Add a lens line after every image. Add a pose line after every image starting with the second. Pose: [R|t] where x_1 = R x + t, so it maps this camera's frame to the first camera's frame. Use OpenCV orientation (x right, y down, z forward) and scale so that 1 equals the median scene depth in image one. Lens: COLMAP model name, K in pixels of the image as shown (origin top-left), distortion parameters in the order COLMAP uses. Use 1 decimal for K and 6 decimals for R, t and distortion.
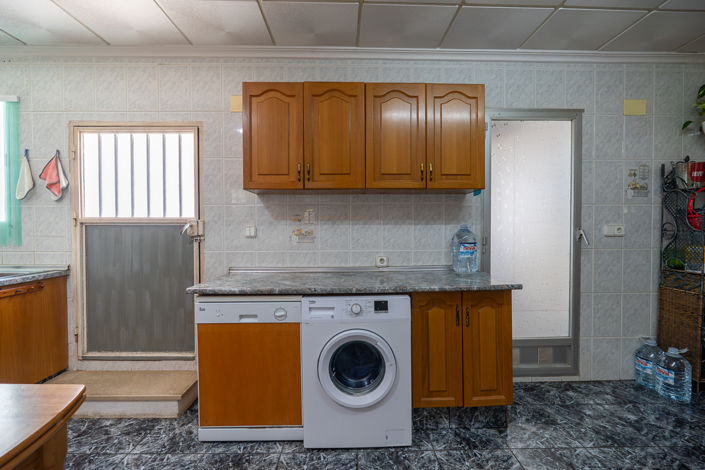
lens RADIAL K [[313.9, 0, 352.5], [0, 313.9, 235.0], [0, 0, 1]] dist [-0.010217, 0.000225]
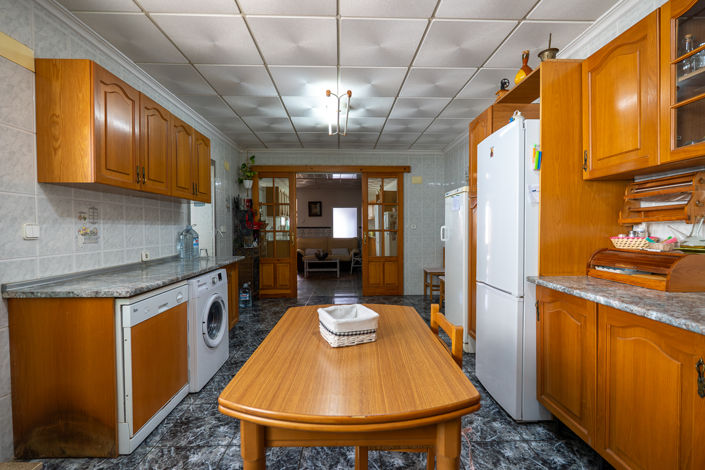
lens RADIAL K [[310.1, 0, 354.2], [0, 310.1, 237.7], [0, 0, 1]] dist [0.001543, 0.000231]
pose [[-0.008500, -0.029334, 0.999534, -1.121898], [0.023316, 0.999292, 0.029525, 0.000093], [-0.999692, 0.023556, -0.007810, 0.252844]]
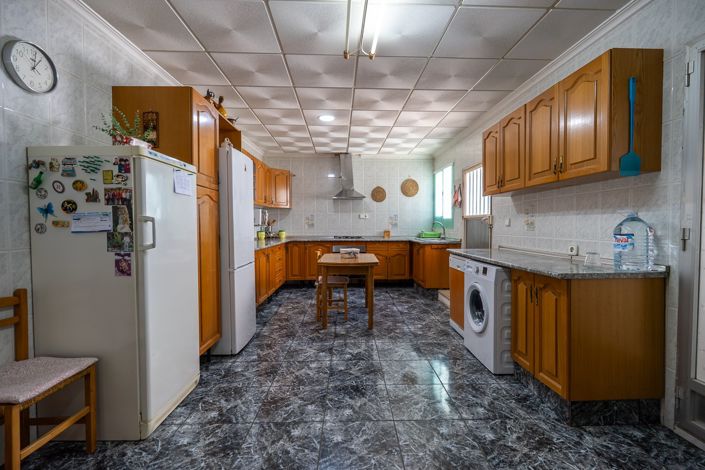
lens RADIAL K [[313.9, 0, 352.5], [0, 313.9, 235.0], [0, 0, 1]] dist [-0.010217, 0.000225]
pose [[0.007179, 0.035941, -0.999328, 1.204498], [-0.016438, 0.999223, 0.035819, 0.009316], [0.999839, 0.016169, 0.007764, 0.269667]]
